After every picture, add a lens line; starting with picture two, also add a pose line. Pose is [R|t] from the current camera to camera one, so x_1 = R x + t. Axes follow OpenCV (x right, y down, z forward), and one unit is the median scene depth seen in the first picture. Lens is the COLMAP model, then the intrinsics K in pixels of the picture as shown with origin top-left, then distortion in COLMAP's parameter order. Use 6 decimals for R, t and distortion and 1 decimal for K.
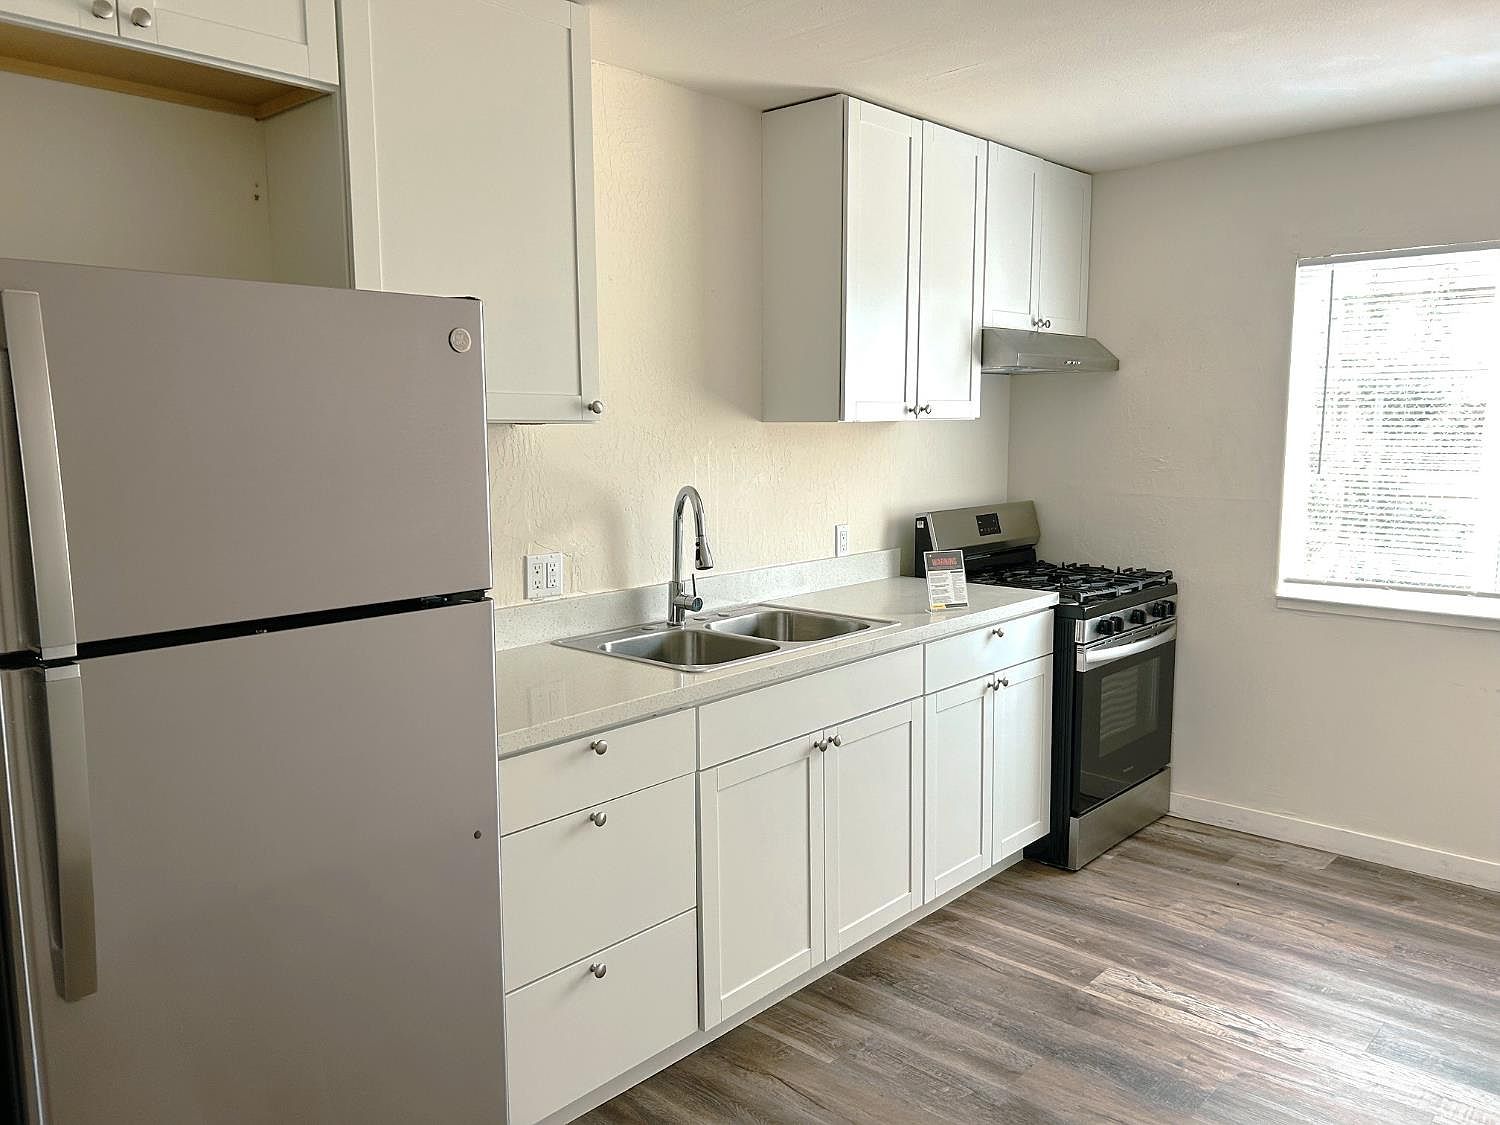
lens RADIAL K [[1142.2, 0, 750.0], [0, 1142.2, 562.5], [0, 0, 1]] dist [0.058319, -0.057681]
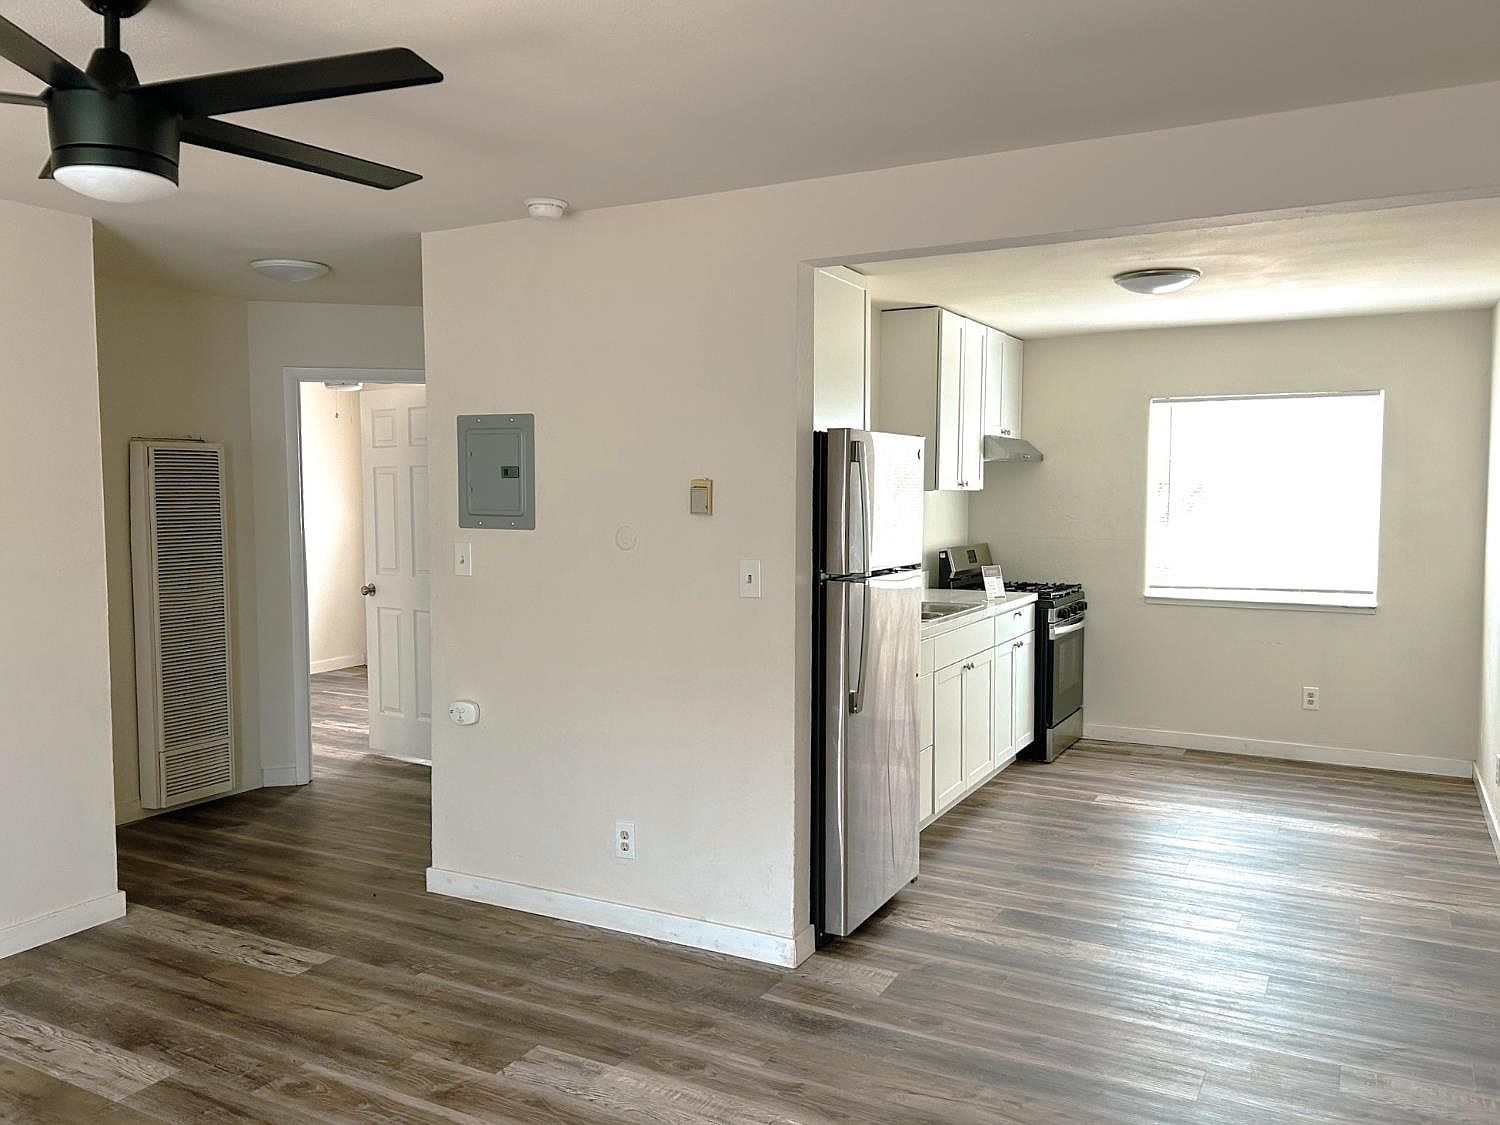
lens RADIAL K [[1162.4, 0, 738.3], [0, 1162.4, 568.8], [0, 0, 1]] dist [0.023472, -0.001822]
pose [[0.973753, -0.012742, 0.227252, -0.539833], [0.026371, 0.998024, -0.057034, 0.075552], [-0.226077, 0.061530, 0.972164, -0.552512]]
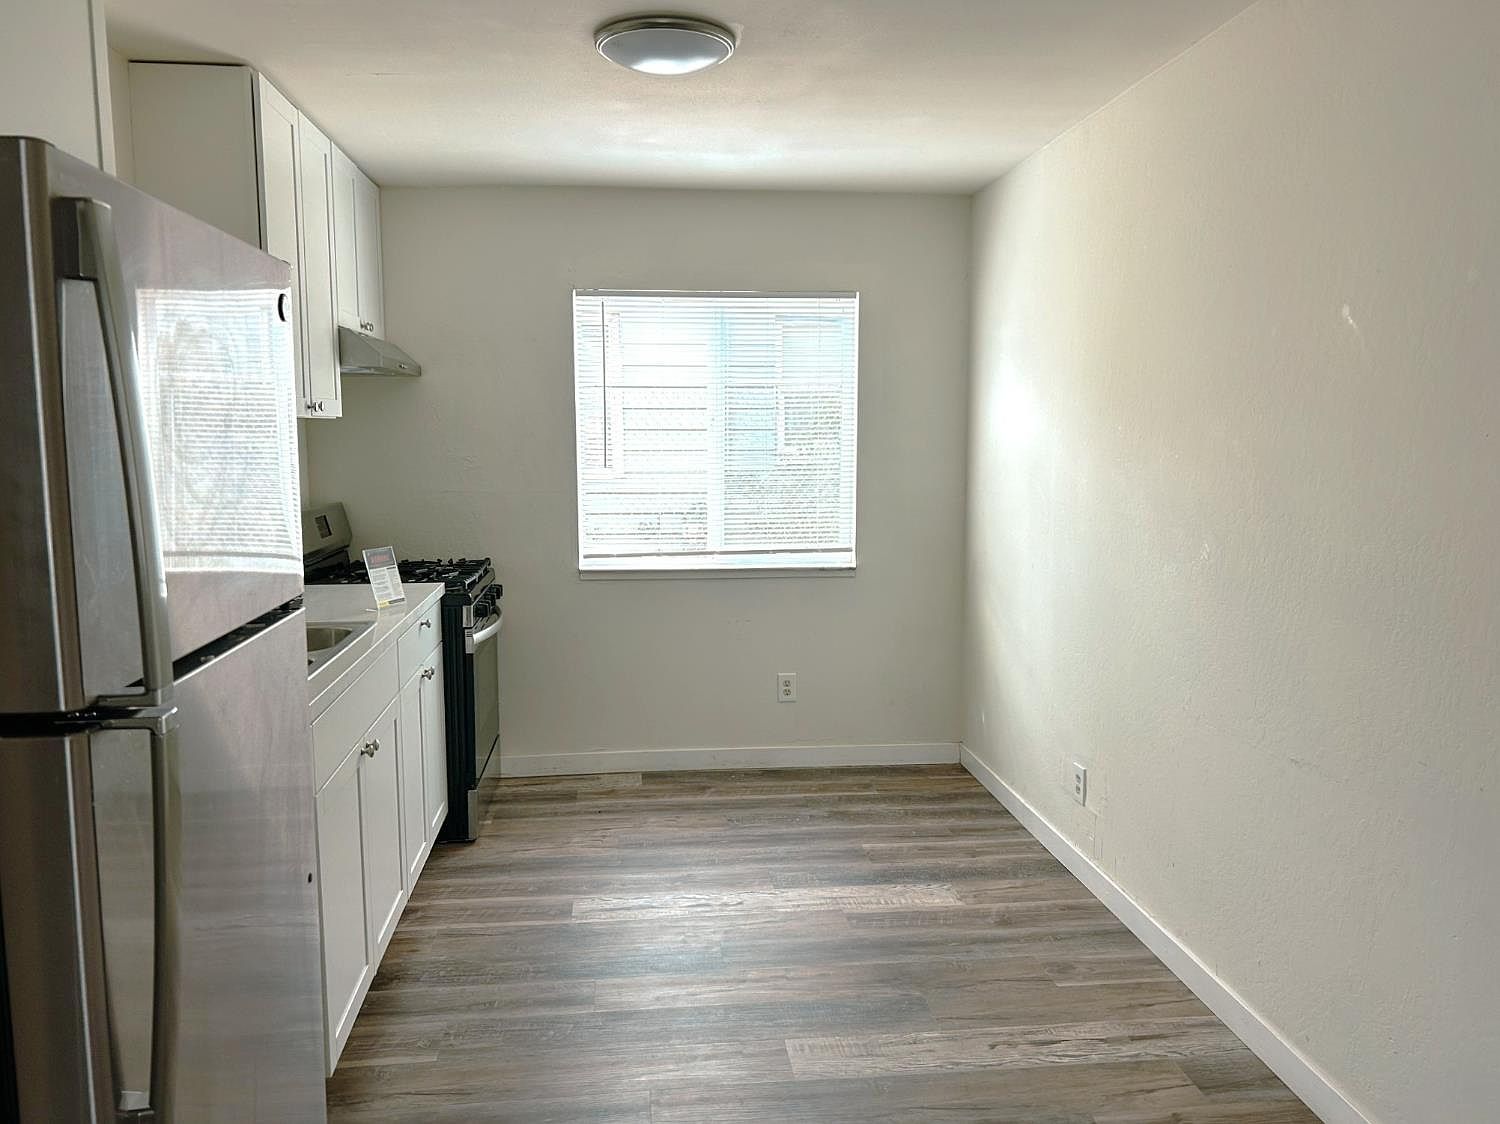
lens RADIAL K [[1142.2, 0, 750.0], [0, 1142.2, 562.0], [0, 0, 1]] dist [0.058319, -0.057681]
pose [[0.668957, -0.086005, 0.738309, -0.320435], [0.093903, 0.995104, 0.030836, 0.000860], [-0.737346, 0.048702, 0.673758, 0.077404]]
